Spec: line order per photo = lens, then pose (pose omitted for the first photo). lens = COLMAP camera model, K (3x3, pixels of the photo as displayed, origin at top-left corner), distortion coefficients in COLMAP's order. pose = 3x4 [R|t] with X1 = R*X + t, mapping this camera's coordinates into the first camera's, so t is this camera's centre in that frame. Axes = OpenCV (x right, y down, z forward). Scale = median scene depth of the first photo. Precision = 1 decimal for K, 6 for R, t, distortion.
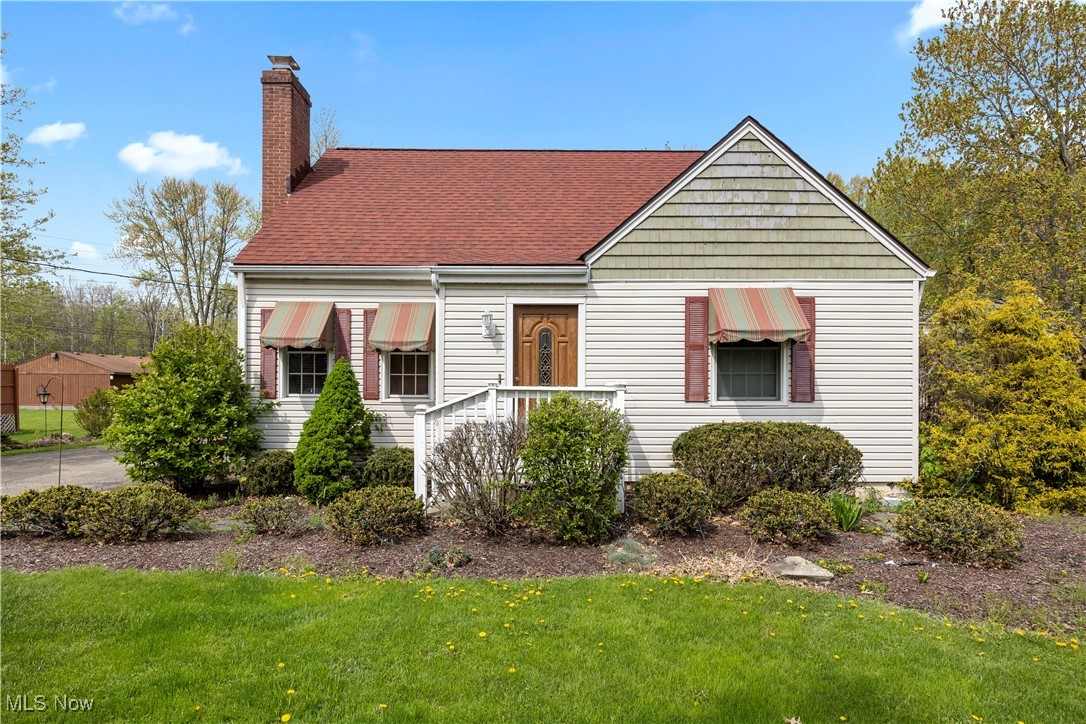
lens RADIAL K [[593.5, 0, 540.8], [0, 593.5, 383.9], [0, 0, 1]] dist [-0.001903, -0.000013]
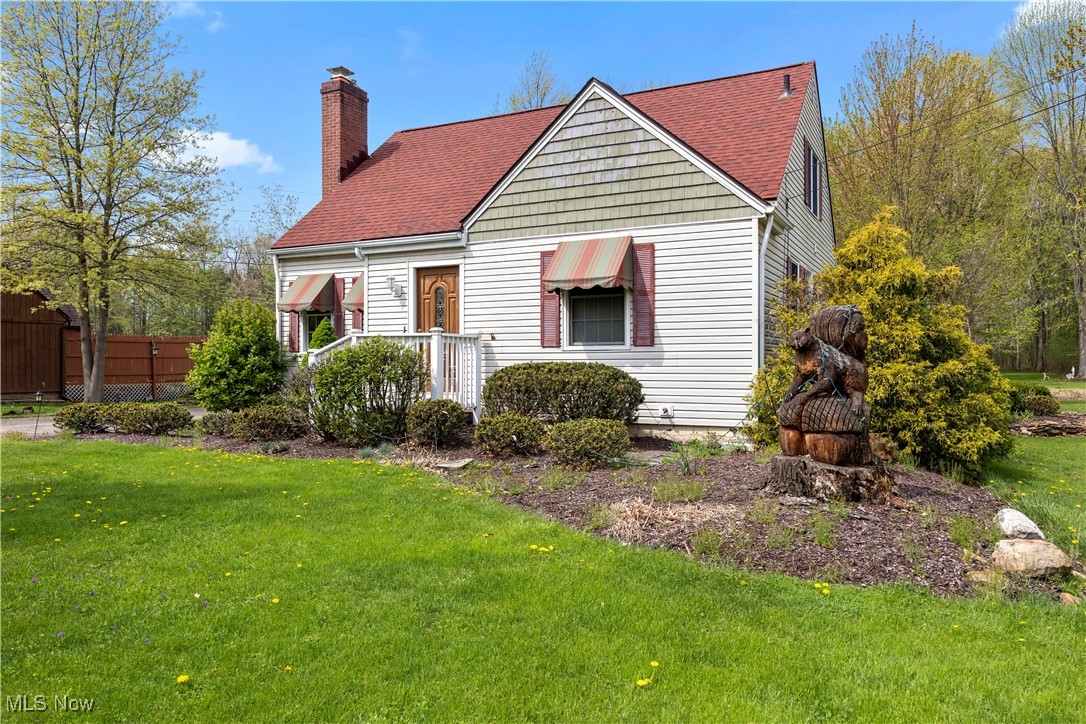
lens RADIAL K [[771.3, 0, 542.6], [0, 771.3, 361.1], [0, 0, 1]] dist [-0.002315, 0.000378]
pose [[0.892093, -0.006062, -0.451811, 0.888988], [0.005817, 0.999981, -0.001932, 0.058267], [0.451814, -0.000905, 0.892112, -0.272292]]
